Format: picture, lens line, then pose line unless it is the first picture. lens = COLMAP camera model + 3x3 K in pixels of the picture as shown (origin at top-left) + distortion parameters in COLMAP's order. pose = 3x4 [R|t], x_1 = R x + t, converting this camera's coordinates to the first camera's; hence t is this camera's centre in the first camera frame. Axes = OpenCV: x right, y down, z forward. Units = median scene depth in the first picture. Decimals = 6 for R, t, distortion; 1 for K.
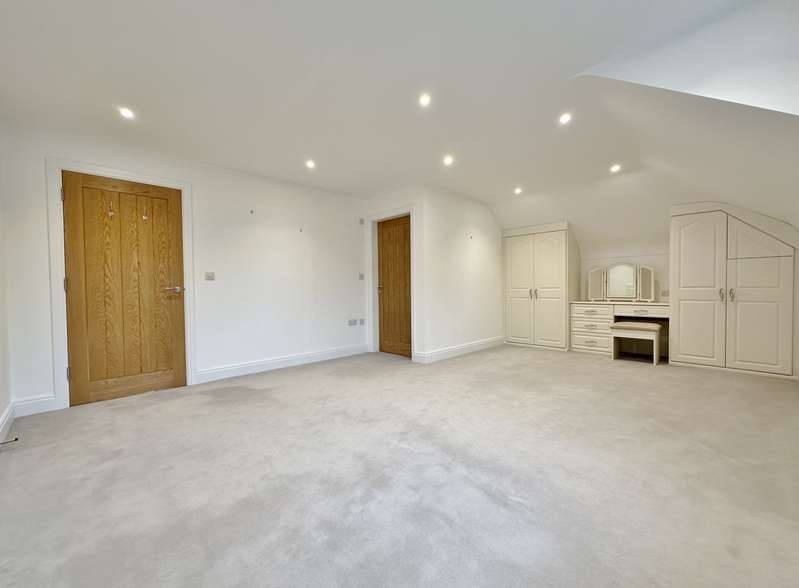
lens RADIAL K [[324.3, 0, 399.5], [0, 324.3, 294.0], [0, 0, 1]] dist [0.001062, -0.000232]
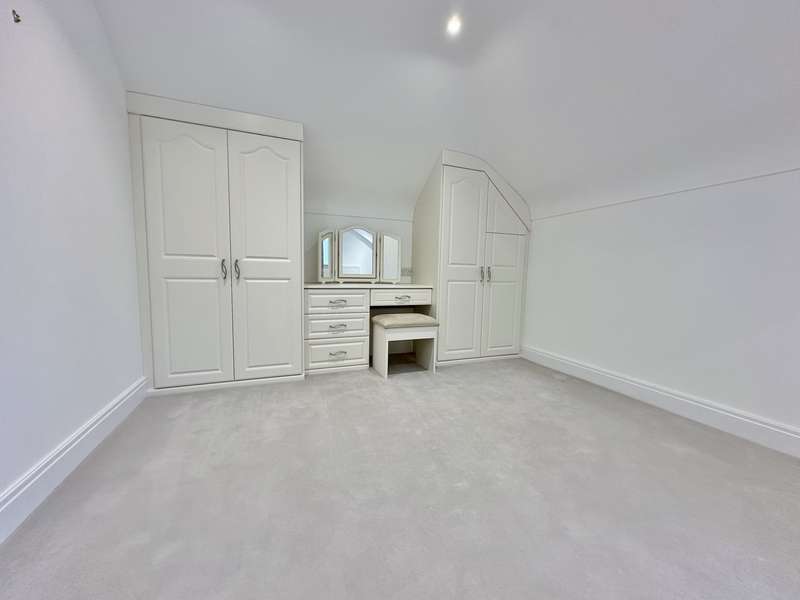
lens RADIAL K [[333.7, 0, 403.2], [0, 333.7, 302.0], [0, 0, 1]] dist [0.031242, 0.000063]
pose [[0.386923, -0.071069, 0.919369, 0.092873], [-0.009321, 0.996673, 0.080968, 0.005363], [-0.922065, -0.039898, 0.384974, 0.726232]]
